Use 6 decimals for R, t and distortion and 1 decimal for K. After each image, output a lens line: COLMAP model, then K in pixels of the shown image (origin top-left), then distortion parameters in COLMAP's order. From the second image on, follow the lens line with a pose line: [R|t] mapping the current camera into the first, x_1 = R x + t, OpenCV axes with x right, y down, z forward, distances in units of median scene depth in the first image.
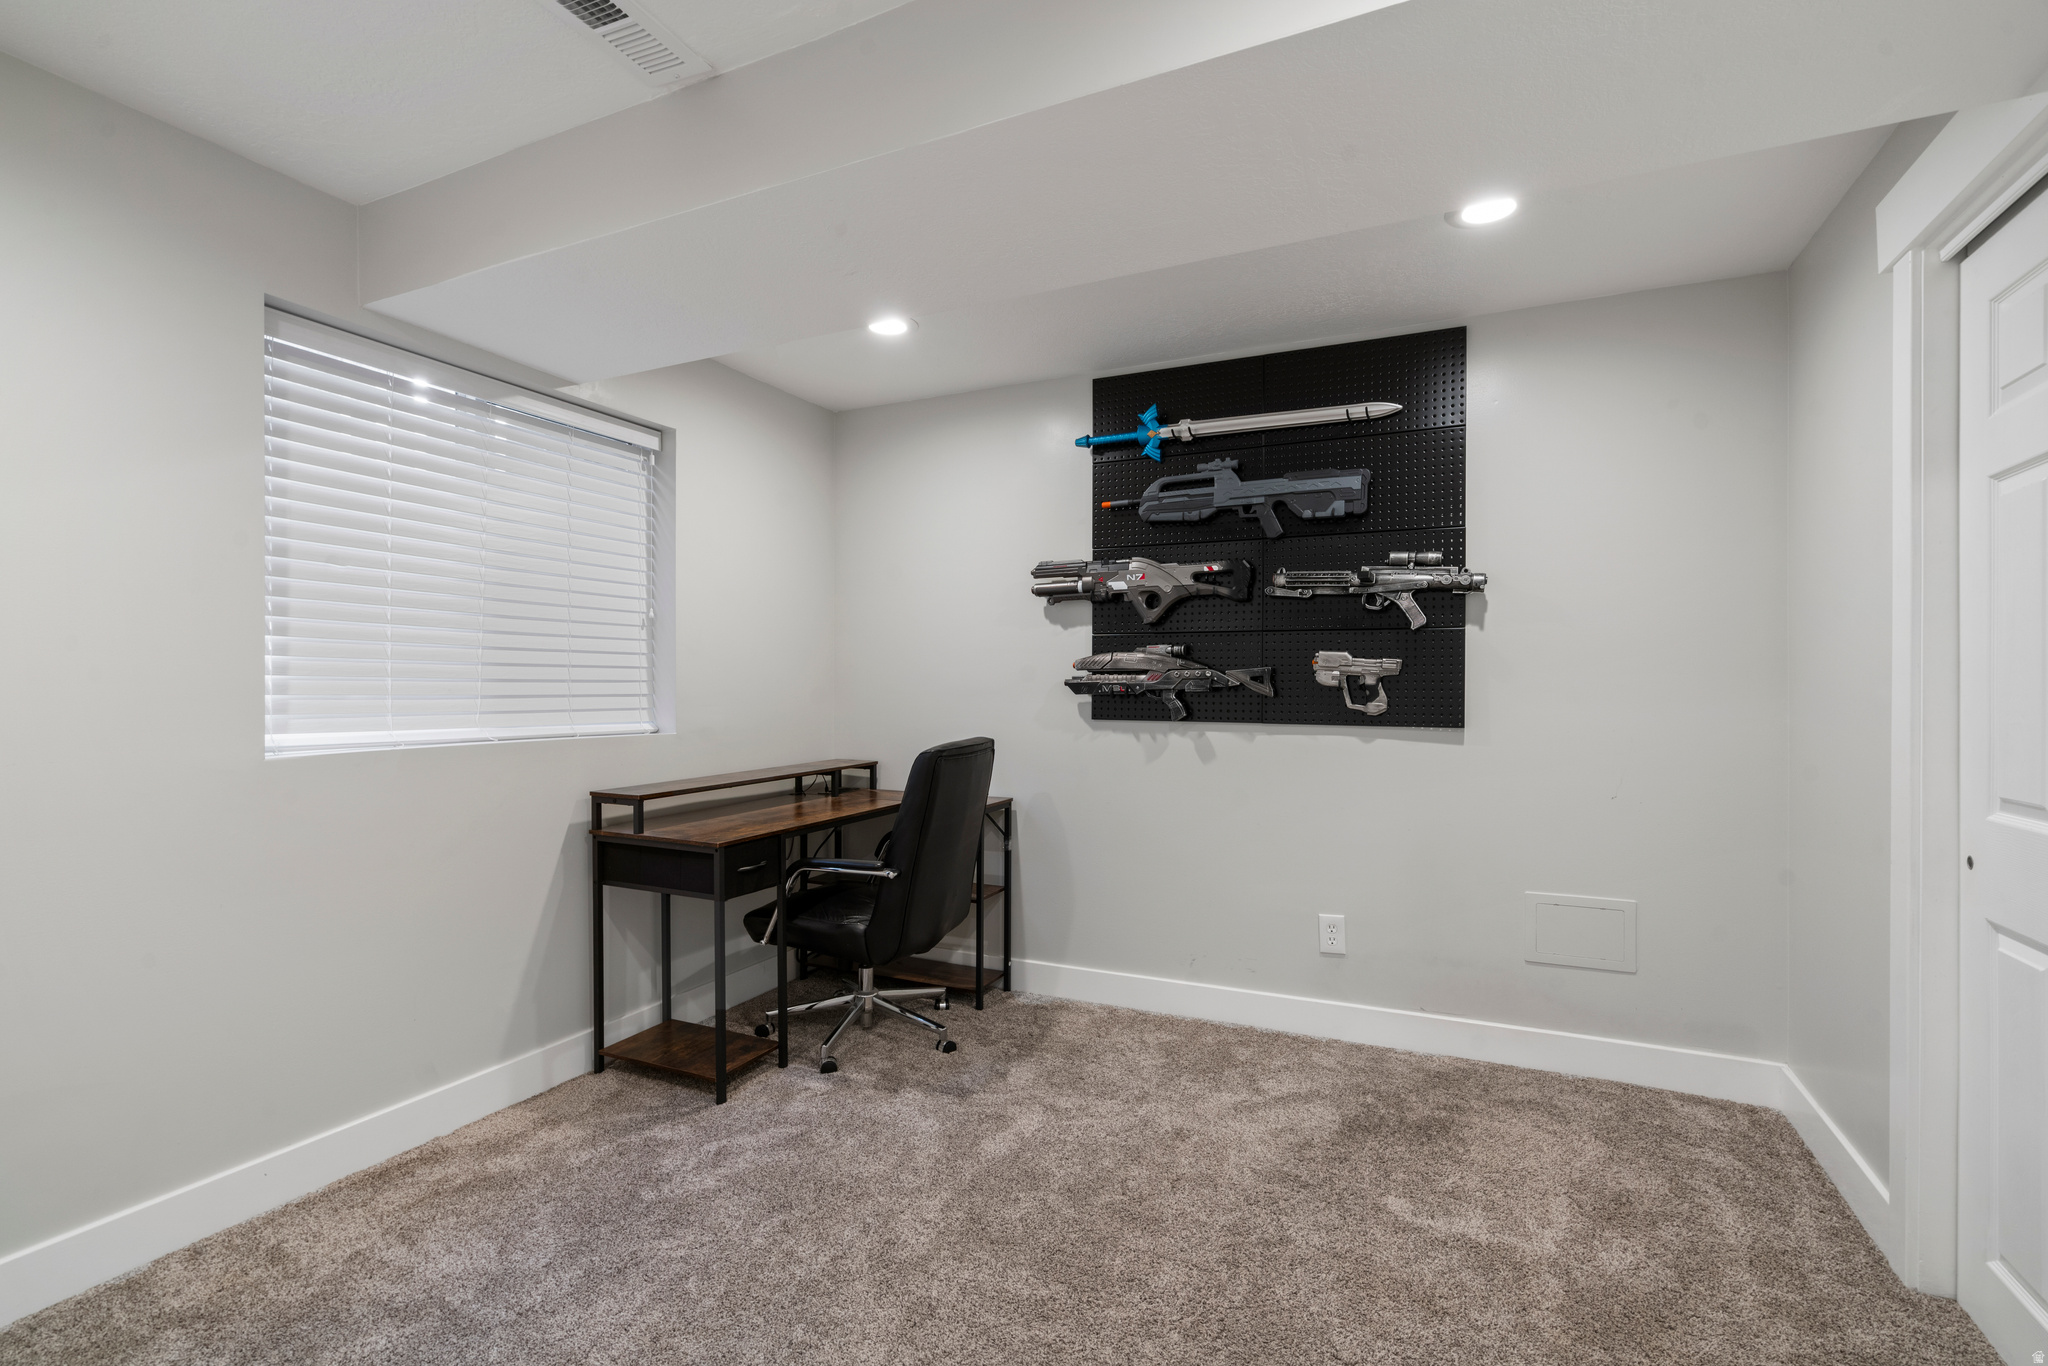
lens RADIAL K [[926.9, 0, 1024.0], [0, 926.9, 683.0], [0, 0, 1]] dist [0.001000, 0.000245]
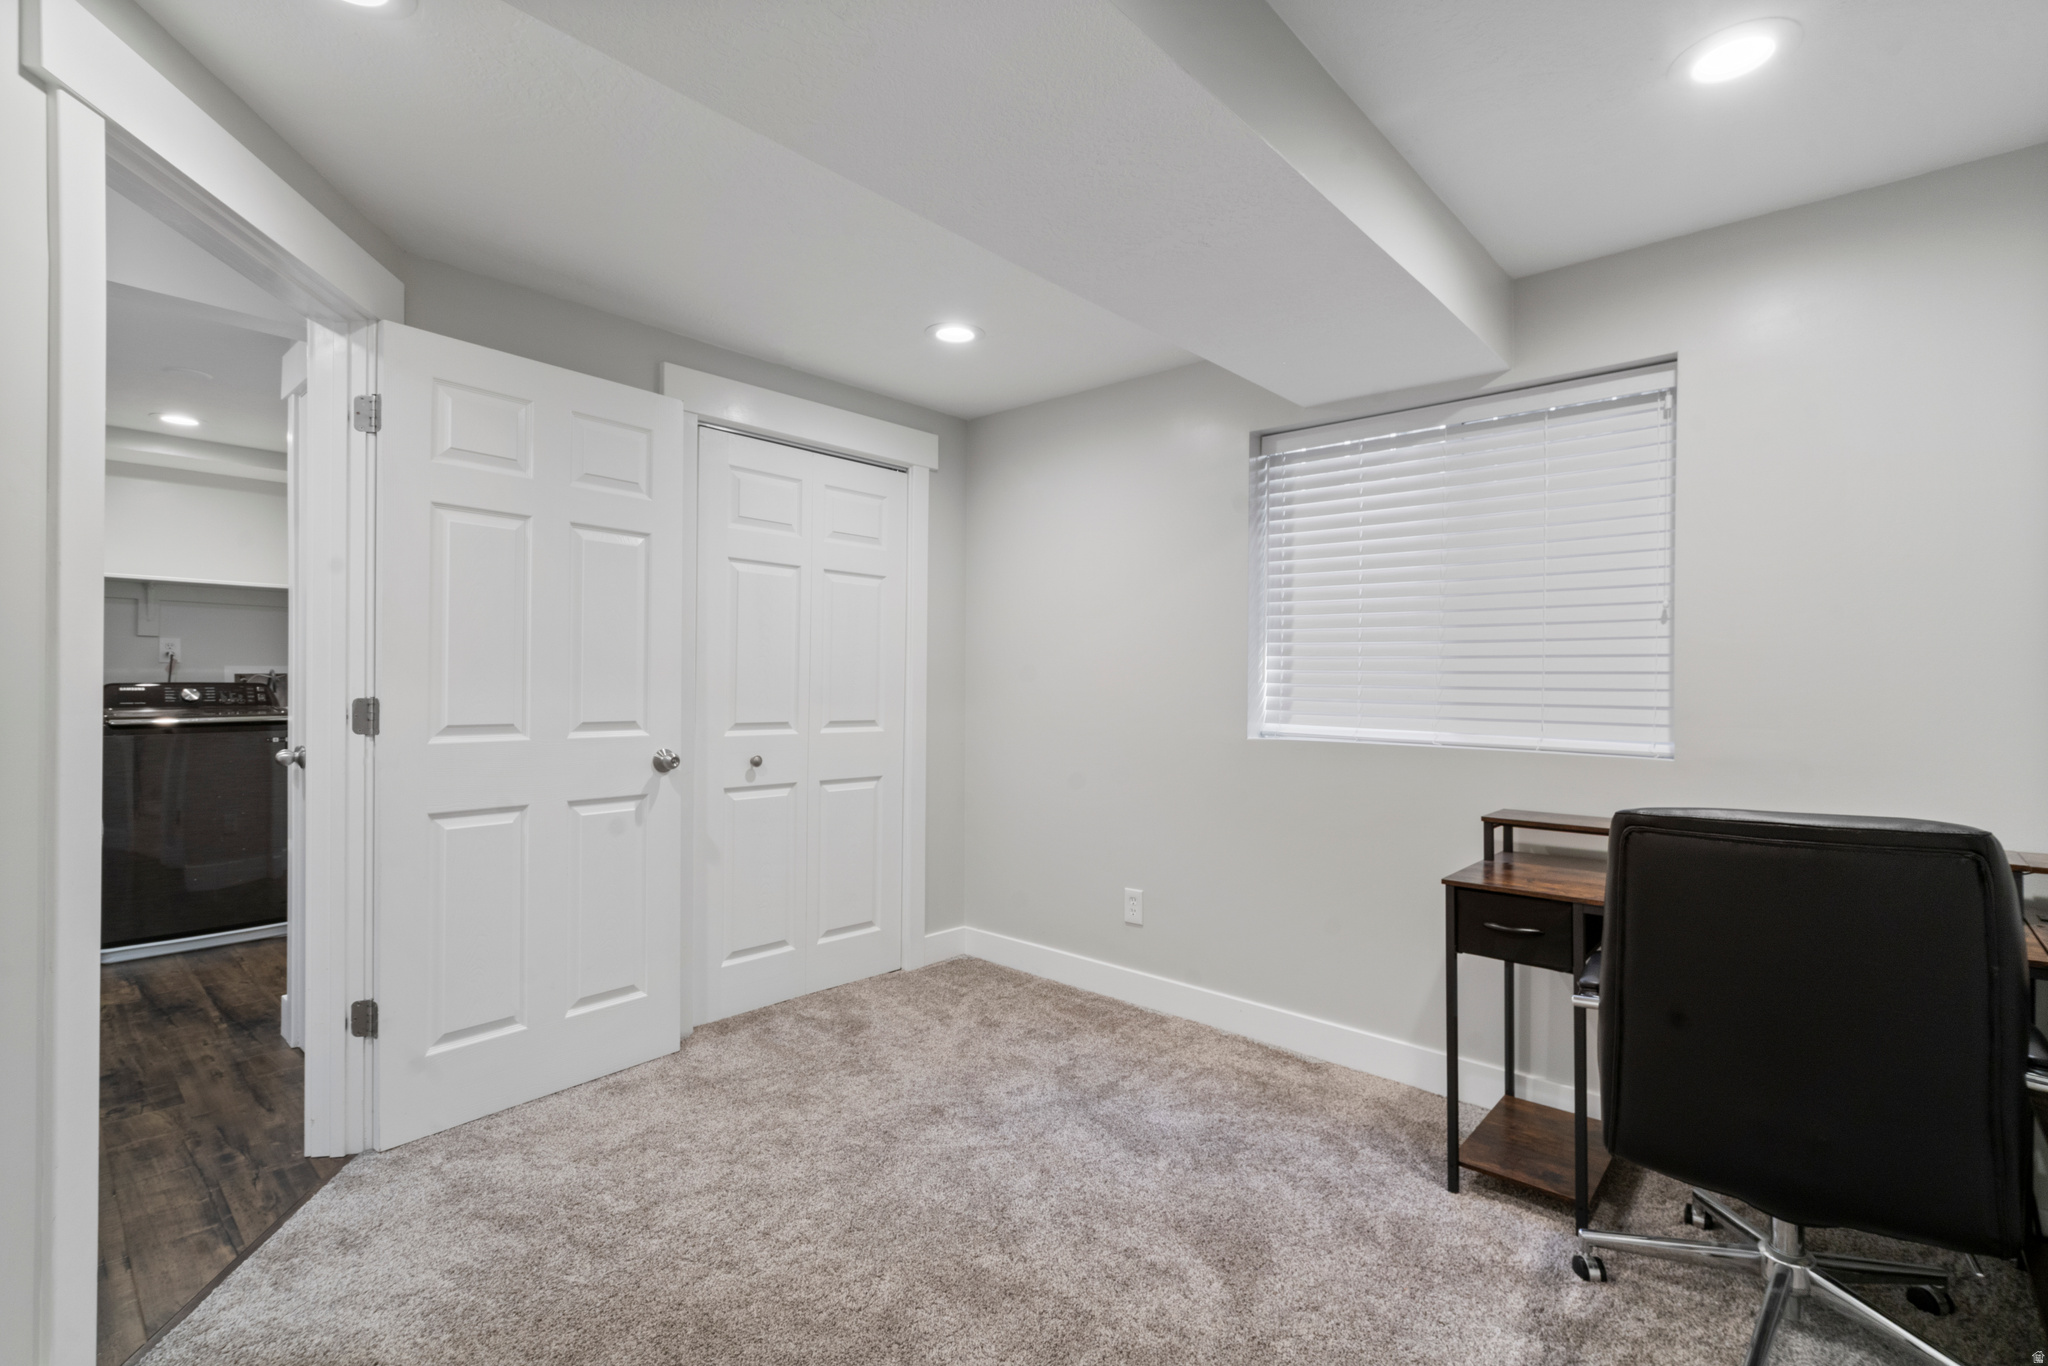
lens RADIAL K [[926.9, 0, 1024.0], [0, 926.9, 683.0], [0, 0, 1]] dist [0.001000, 0.000245]
pose [[-0.283058, -0.001584, -0.959102, 0.564620], [-0.008930, 0.999960, 0.000984, -0.004765], [0.959061, 0.008843, -0.283060, 0.825058]]
